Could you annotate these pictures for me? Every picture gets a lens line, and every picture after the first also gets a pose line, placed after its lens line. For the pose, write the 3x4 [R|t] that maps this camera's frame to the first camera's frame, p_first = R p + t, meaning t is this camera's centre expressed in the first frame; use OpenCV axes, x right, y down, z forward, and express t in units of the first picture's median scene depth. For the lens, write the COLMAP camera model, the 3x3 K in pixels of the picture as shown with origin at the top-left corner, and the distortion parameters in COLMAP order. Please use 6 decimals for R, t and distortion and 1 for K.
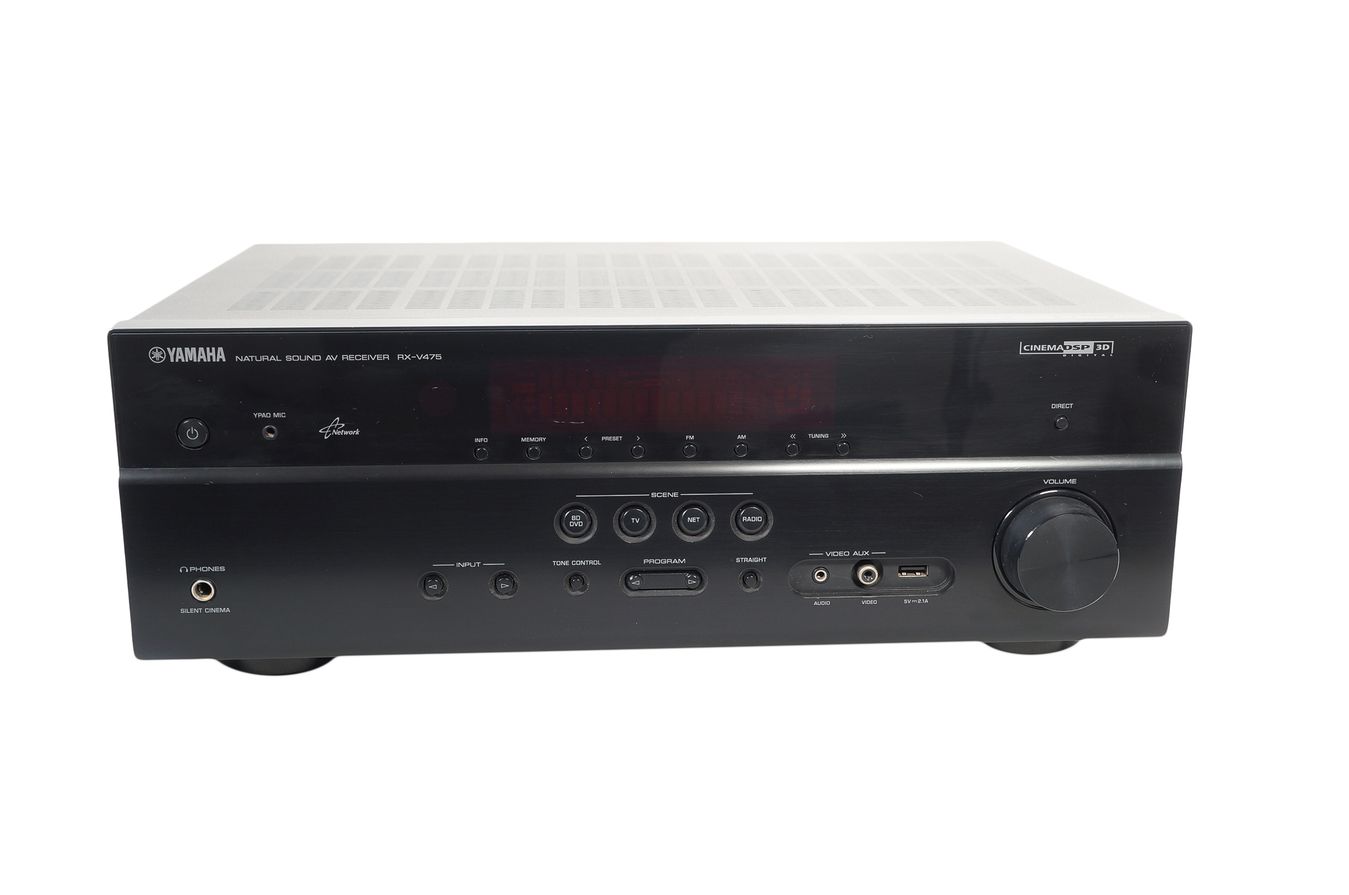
lens RADIAL K [[1508.1, 0, 683.5], [0, 1508.1, 440.8], [0, 0, 1]] dist [-0.000406, 0.000000]
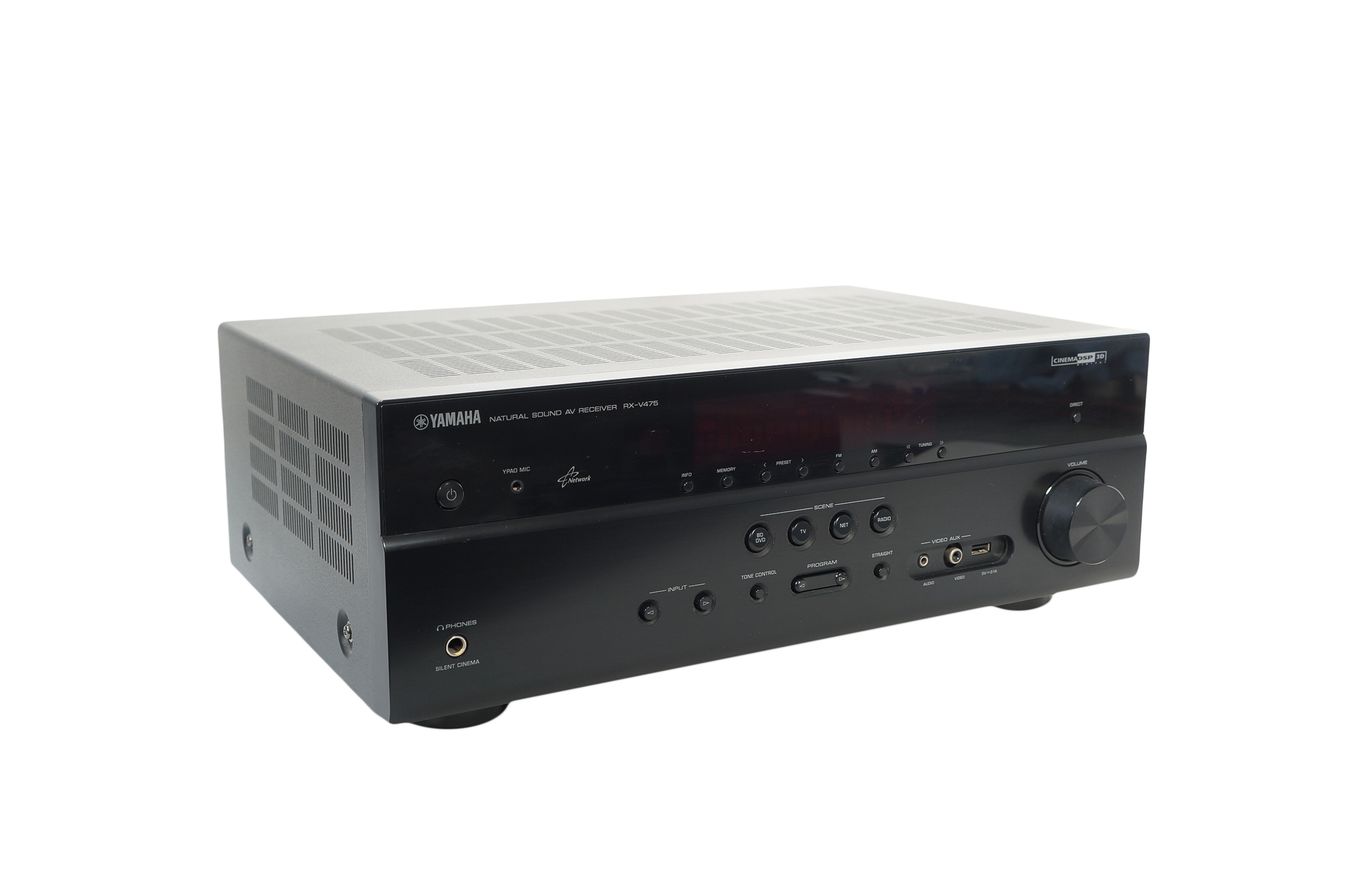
lens RADIAL K [[1508.1, 0, 669.4], [0, 1508.1, 456.9], [0, 0, 1]] dist [-0.000406, 0.000000]
pose [[0.900908, -0.095534, 0.423365, -0.616933], [0.113371, 0.993406, -0.017085, 0.003988], [-0.418941, 0.063390, 0.905798, -0.013142]]
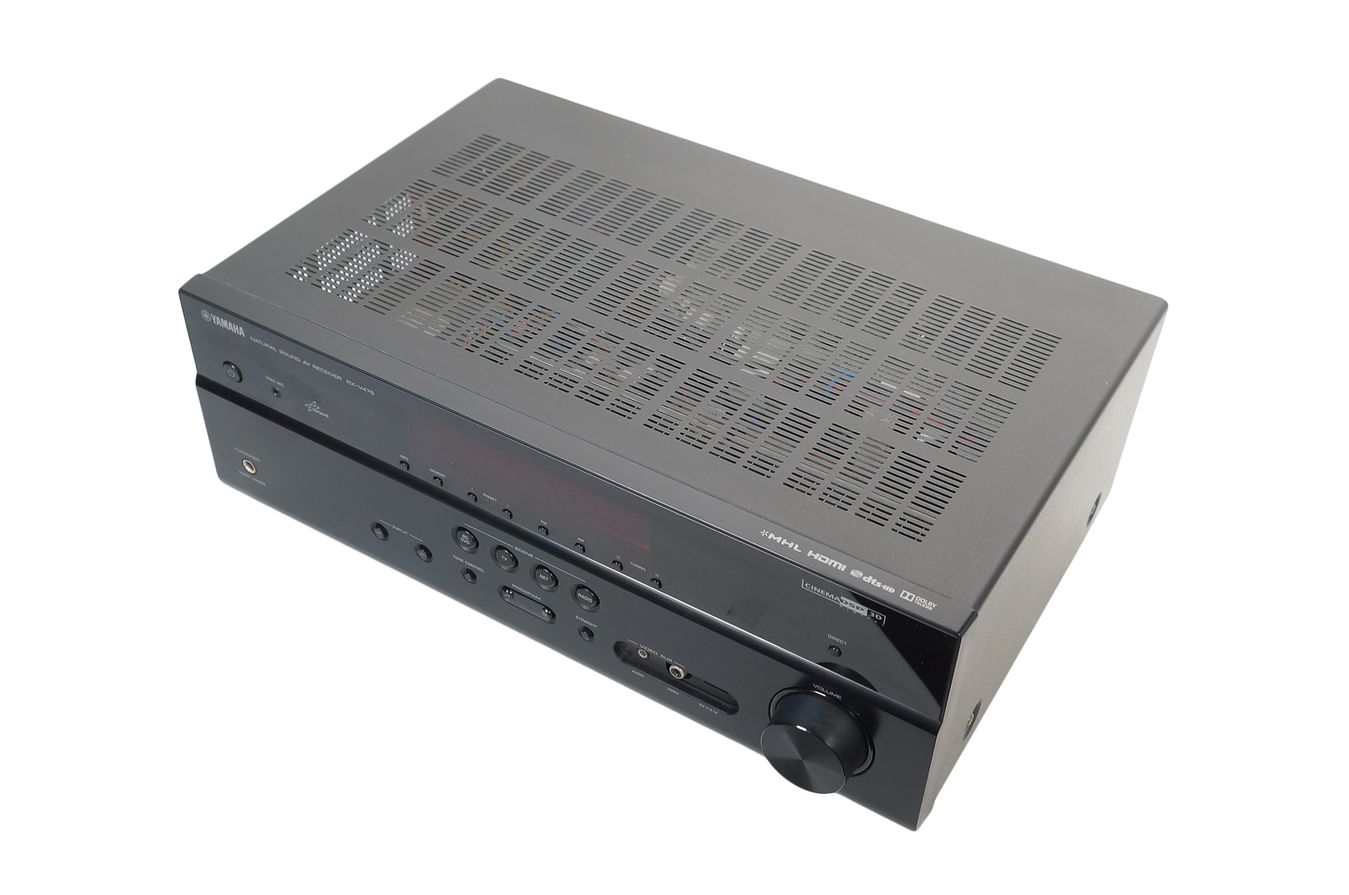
lens RADIAL K [[1508.1, 0, 666.6], [0, 1508.1, 442.3], [0, 0, 1]] dist [-0.000406, 0.000000]
pose [[0.814278, 0.392903, -0.427292, 0.555393], [-0.165392, 0.862634, 0.478025, -0.629514], [0.556414, -0.318575, 0.767407, 0.181333]]
